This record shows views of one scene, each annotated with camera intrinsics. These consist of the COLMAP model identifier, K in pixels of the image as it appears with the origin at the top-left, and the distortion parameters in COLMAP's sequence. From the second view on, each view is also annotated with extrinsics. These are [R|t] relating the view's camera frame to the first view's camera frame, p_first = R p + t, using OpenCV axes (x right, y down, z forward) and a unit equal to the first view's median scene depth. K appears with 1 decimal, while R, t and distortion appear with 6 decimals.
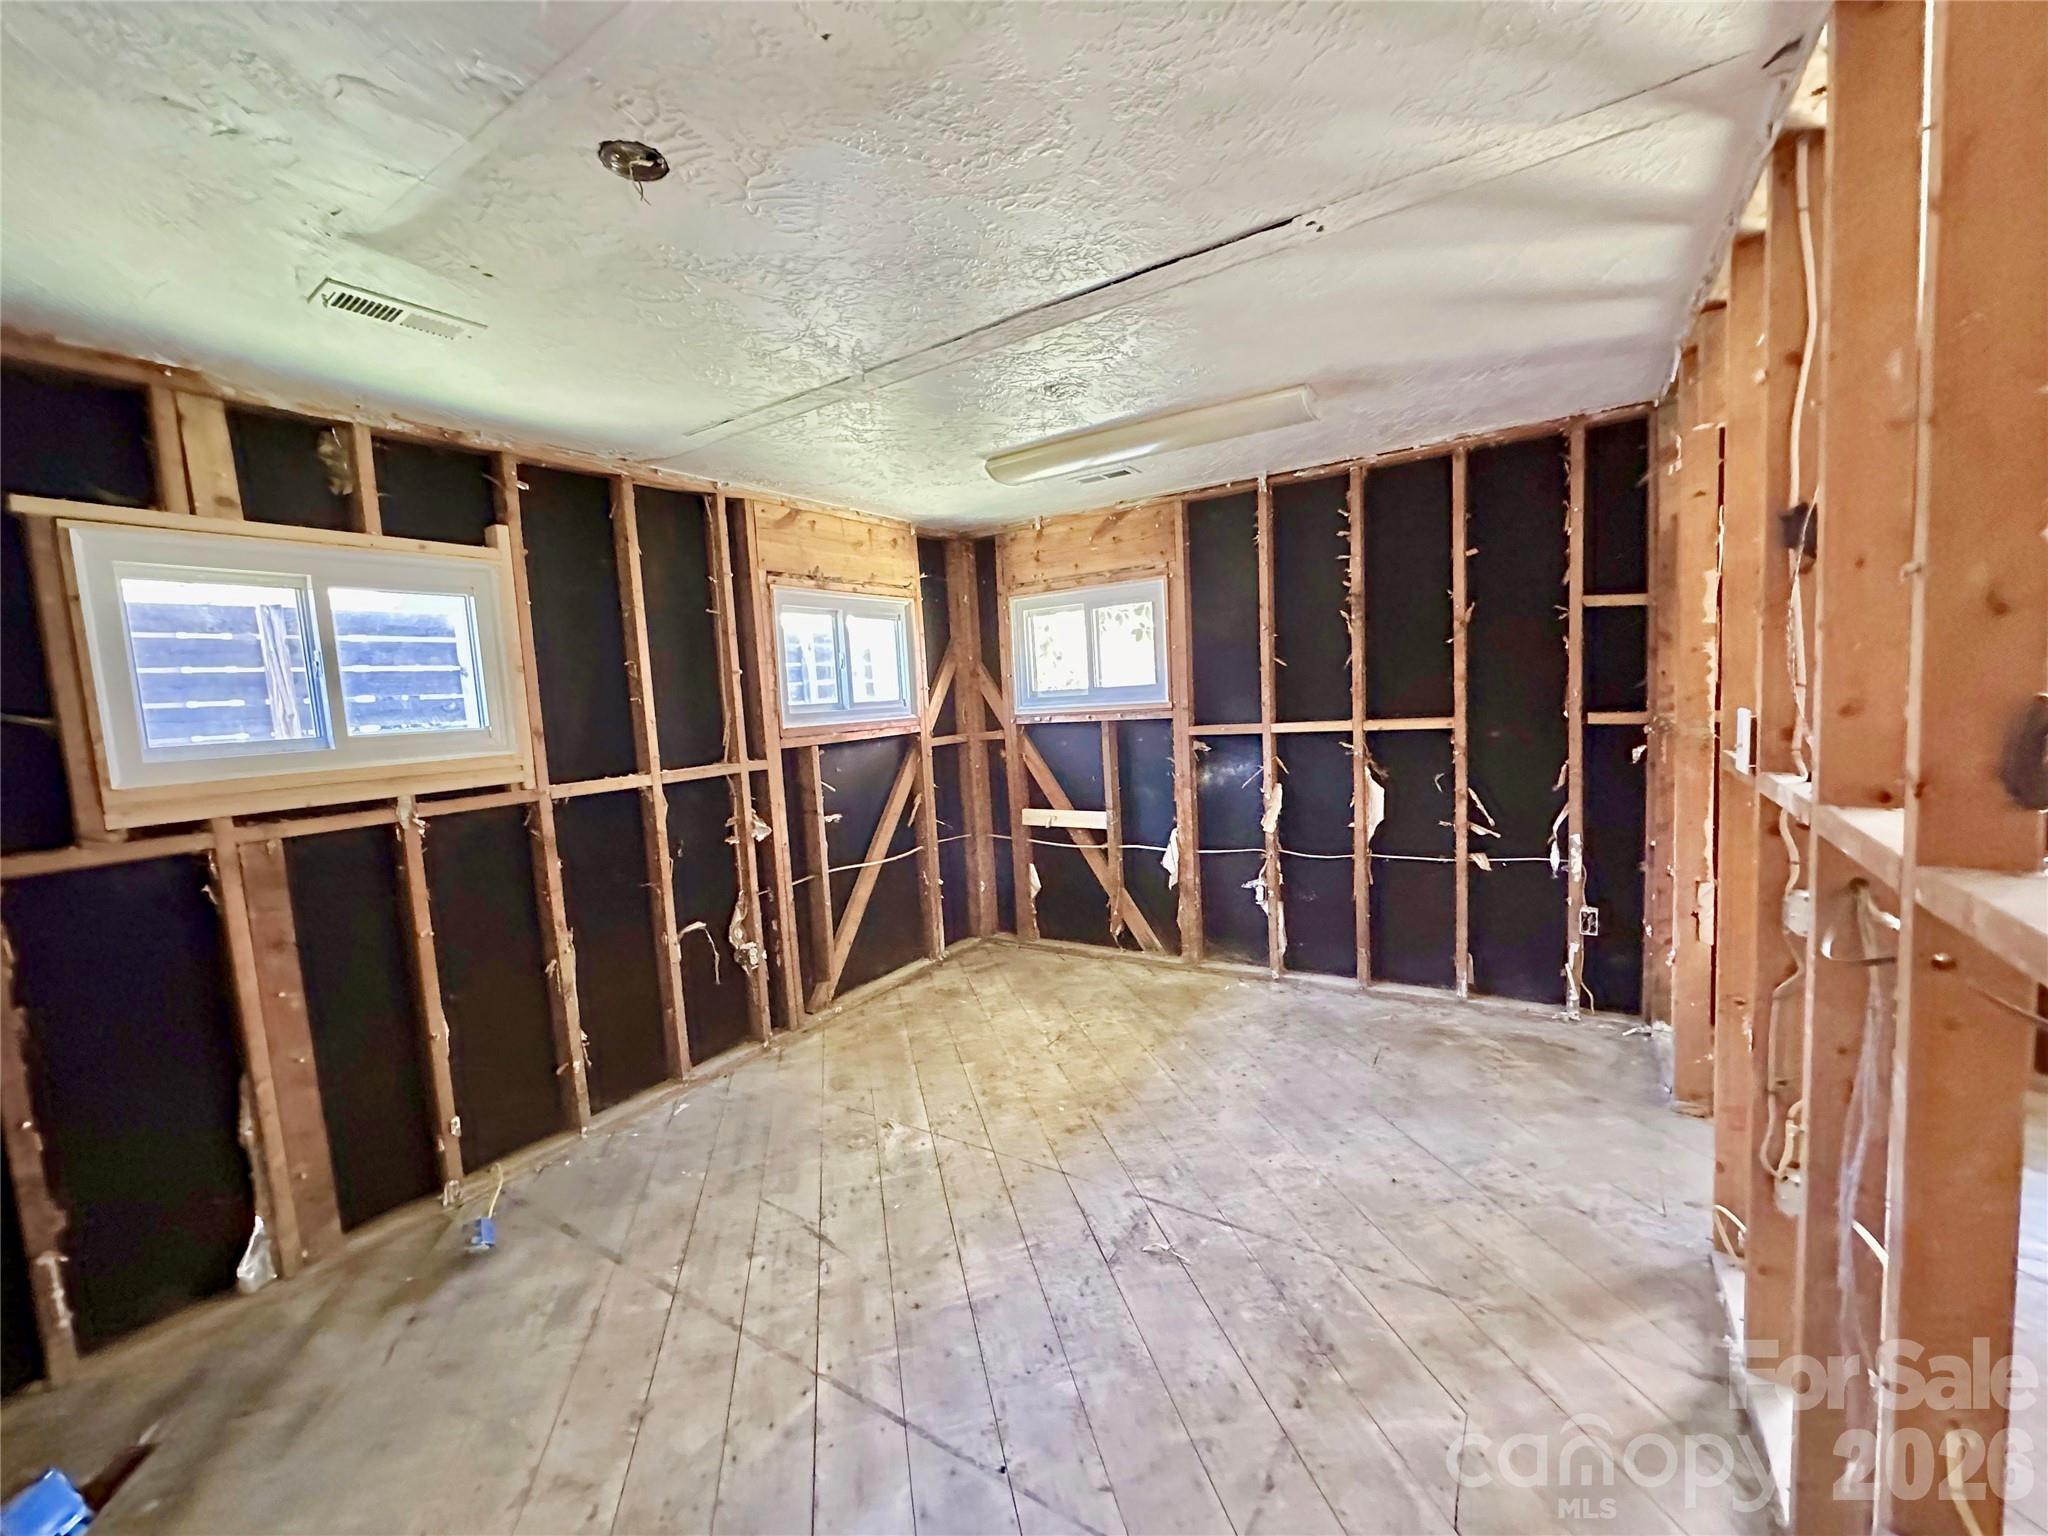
lens RADIAL K [[817.2, 0, 1031.7], [0, 817.2, 771.5], [0, 0, 1]] dist [-0.000548, 0.000167]
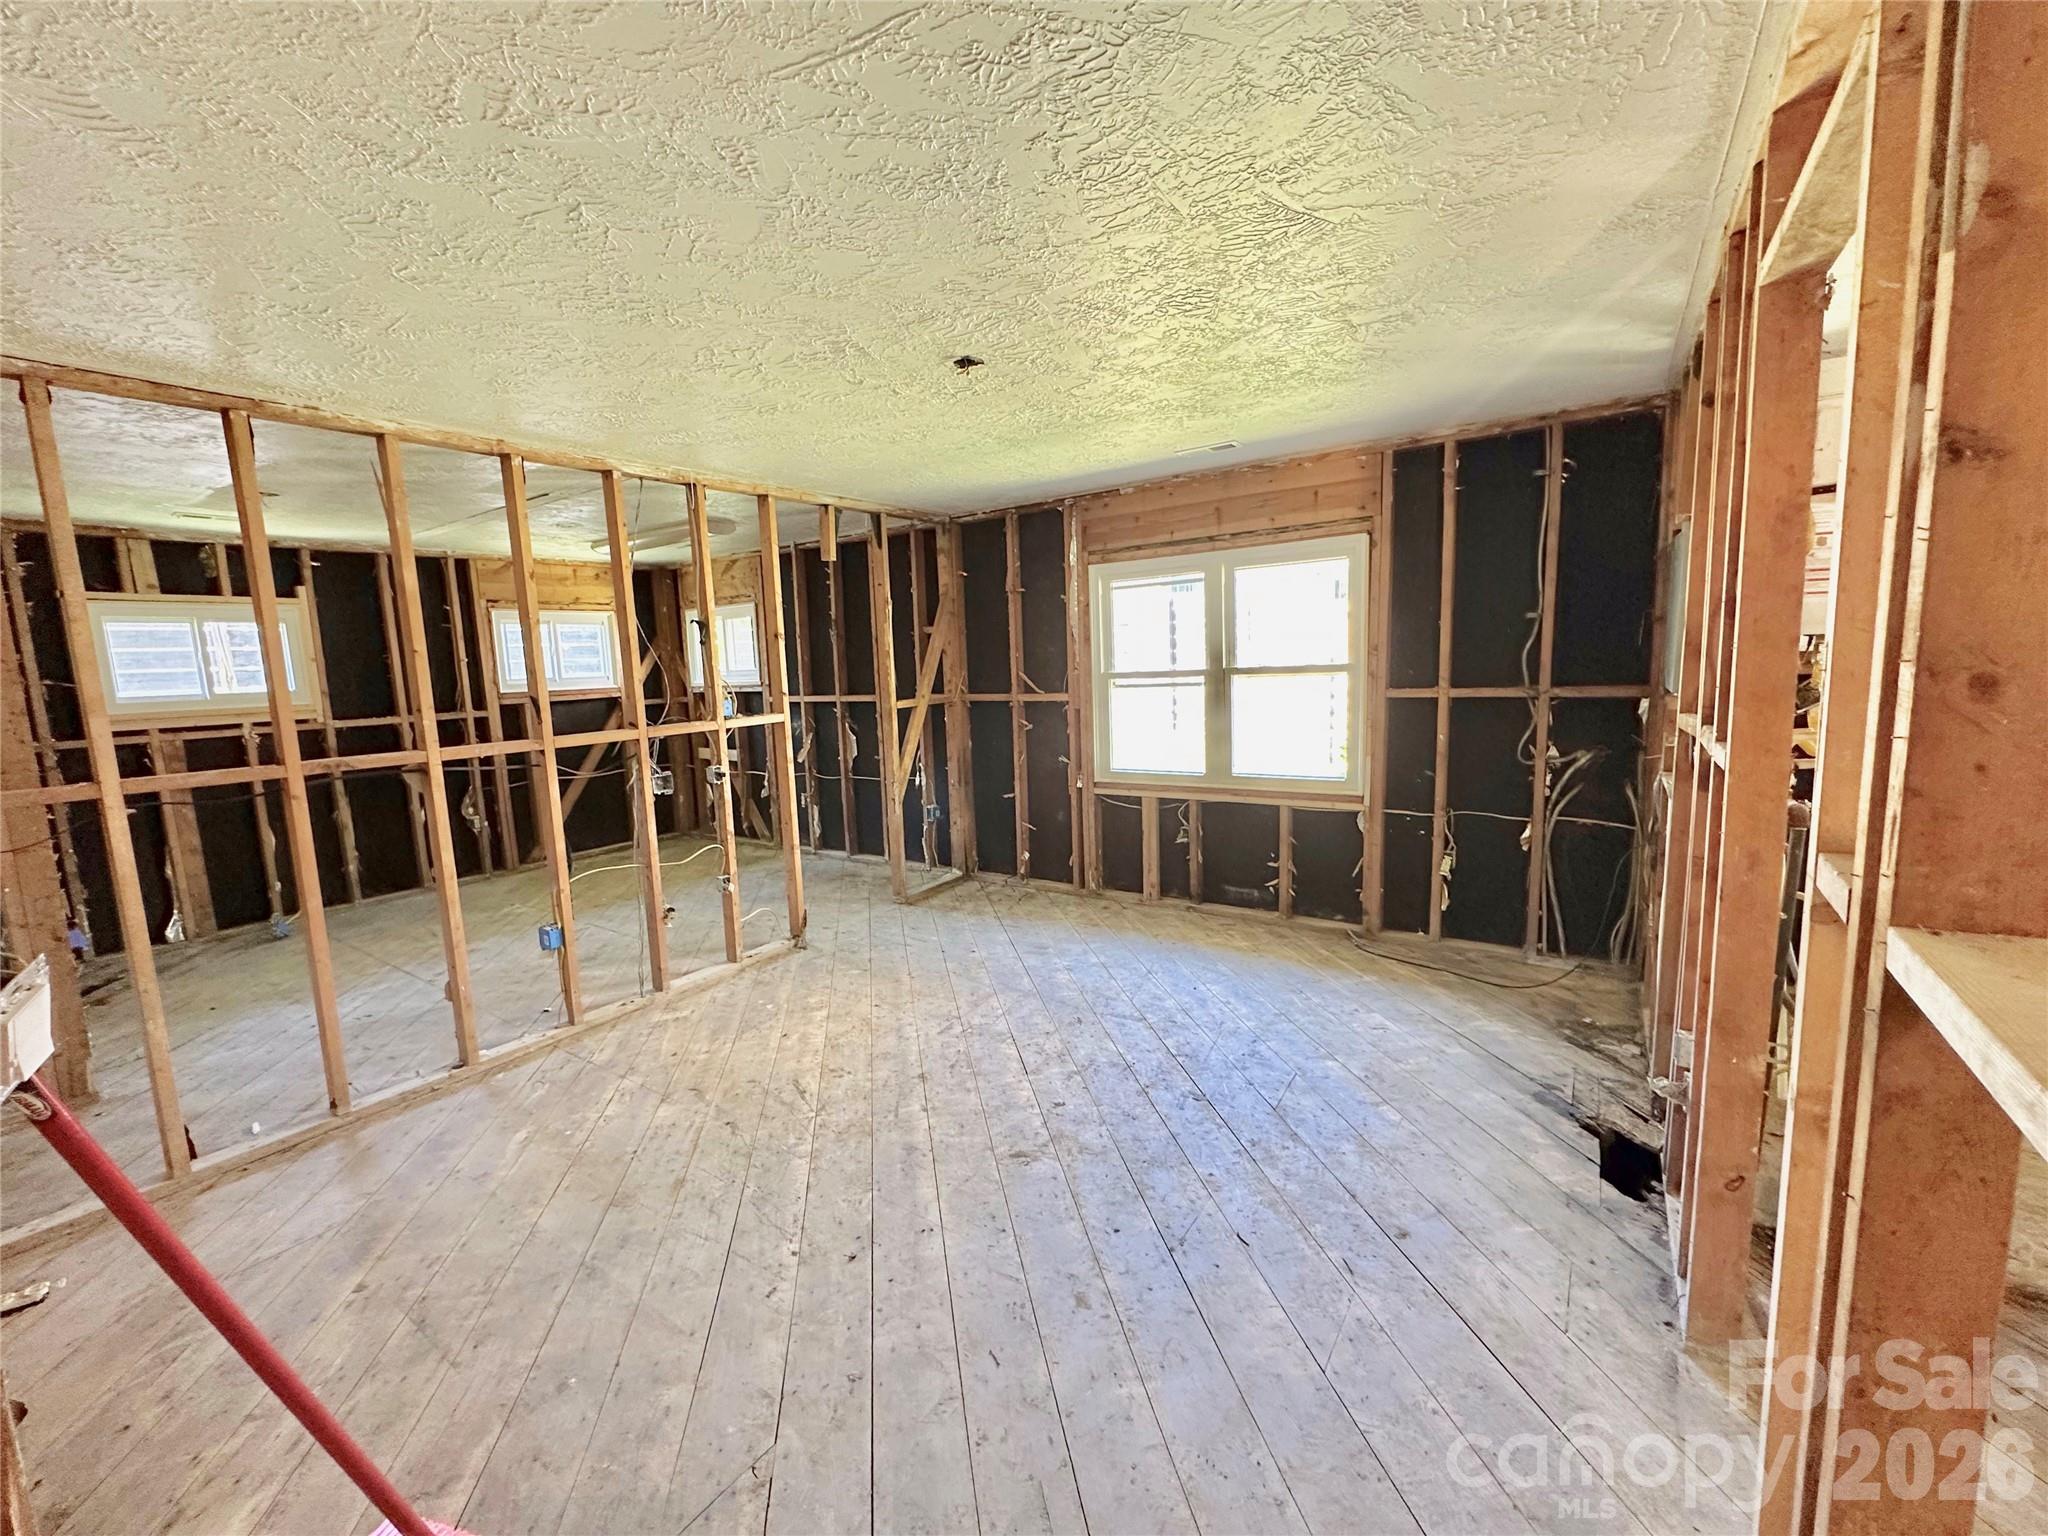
lens RADIAL K [[817.2, 0, 1036.0], [0, 817.2, 770.2], [0, 0, 1]] dist [-0.000548, 0.000167]
pose [[0.998825, 0.024509, -0.041806, 1.126533], [-0.022779, 0.998884, 0.041366, 0.016020], [0.042773, -0.040365, 0.998269, -0.839987]]
